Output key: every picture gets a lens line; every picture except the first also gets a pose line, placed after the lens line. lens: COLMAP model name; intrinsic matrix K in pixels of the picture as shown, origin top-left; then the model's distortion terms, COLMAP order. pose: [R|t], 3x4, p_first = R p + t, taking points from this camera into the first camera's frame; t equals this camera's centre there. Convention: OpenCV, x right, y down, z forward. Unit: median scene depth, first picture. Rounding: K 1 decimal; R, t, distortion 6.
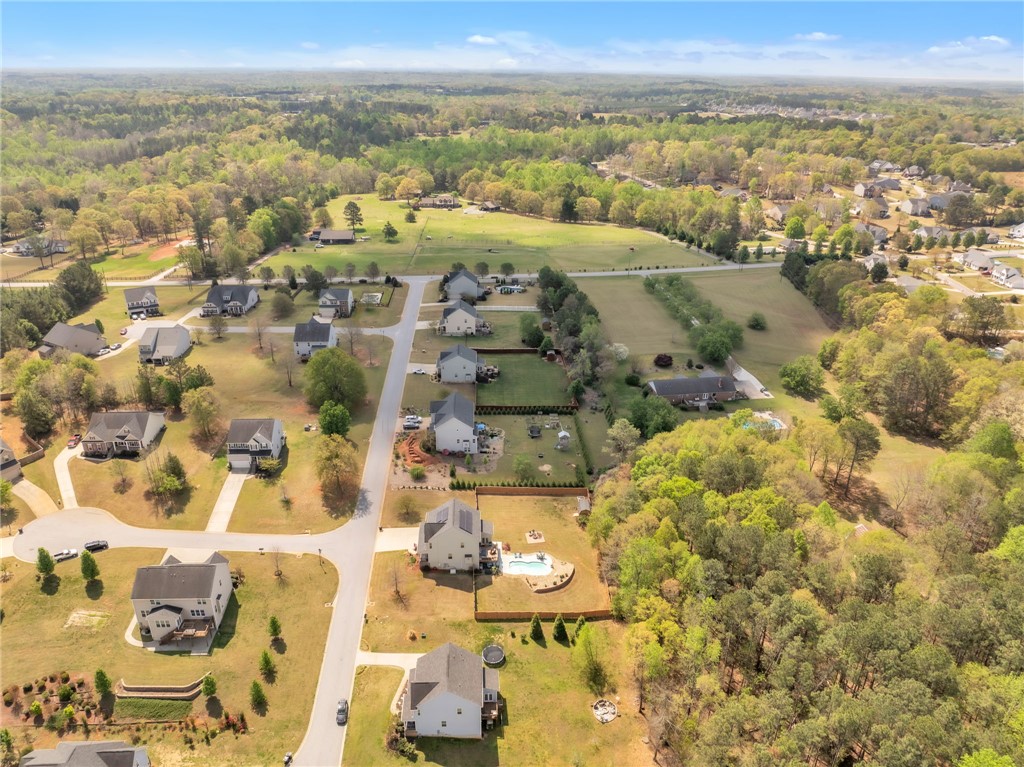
lens RADIAL K [[734.6, 0, 512.0], [0, 734.6, 383.5], [0, 0, 1]] dist [-0.032094, -0.000035]
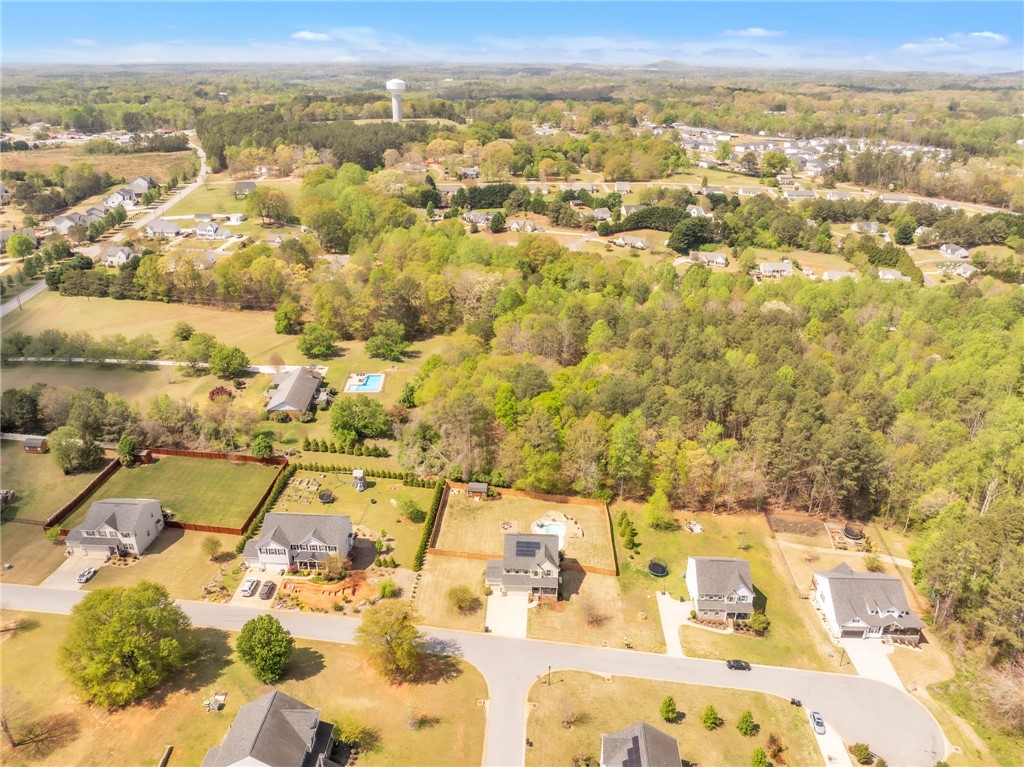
lens RADIAL K [[734.6, 0, 512.0], [0, 734.6, 383.5], [0, 0, 1]] dist [-0.032094, -0.000035]
pose [[0.095345, -0.427126, 0.899151, -0.804721], [0.406737, 0.841140, 0.356439, -0.318340], [-0.908556, 0.331733, 0.253926, 0.683531]]
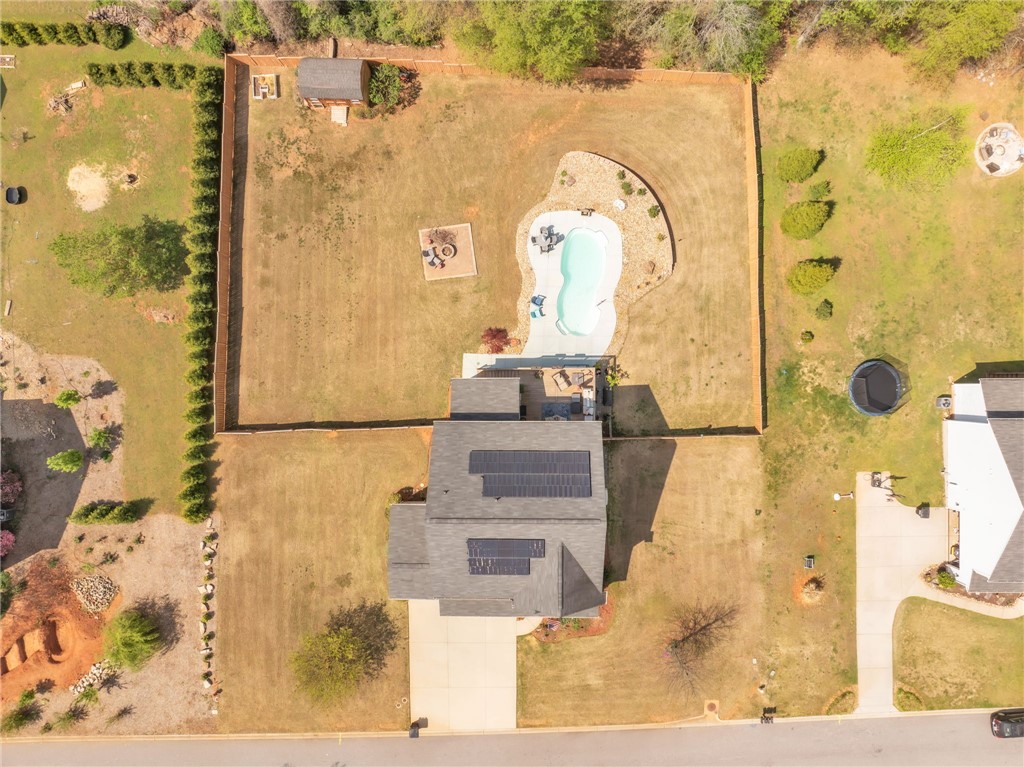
lens RADIAL K [[734.6, 0, 512.0], [0, 734.6, 383.5], [0, 0, 1]] dist [-0.032094, -0.000035]
pose [[0.047821, -0.998697, -0.017842, -0.020935], [0.447870, 0.005472, 0.894082, -0.072944], [-0.892819, -0.050747, 0.447548, 0.835471]]
